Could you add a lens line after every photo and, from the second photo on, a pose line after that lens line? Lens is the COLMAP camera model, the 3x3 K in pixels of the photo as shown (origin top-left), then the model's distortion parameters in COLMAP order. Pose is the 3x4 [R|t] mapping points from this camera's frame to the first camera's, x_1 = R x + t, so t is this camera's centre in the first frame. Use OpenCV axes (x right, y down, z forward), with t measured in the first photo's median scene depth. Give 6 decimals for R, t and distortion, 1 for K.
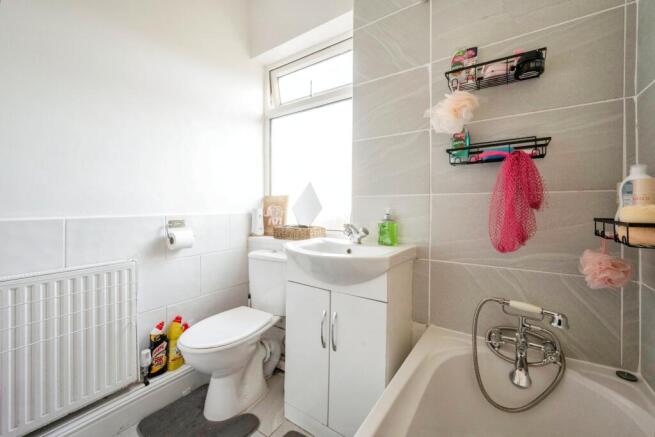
lens RADIAL K [[267.1, 0, 329.5], [0, 267.1, 204.9], [0, 0, 1]] dist [0.000026, 0.000024]
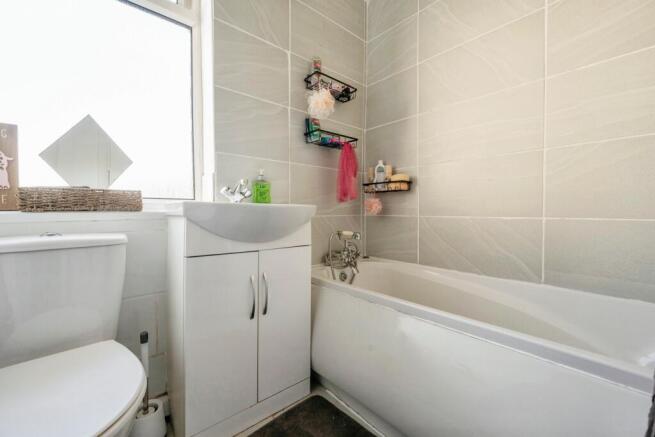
lens RADIAL K [[269.1, 0, 327.5], [0, 269.1, 218.5], [0, 0, 1]] dist [0.000169, -0.000035]
pose [[0.243148, -0.025922, 0.969643, -0.805929], [-0.004426, 0.999603, 0.027832, 0.188883], [-0.969979, -0.011059, 0.242937, 0.562423]]
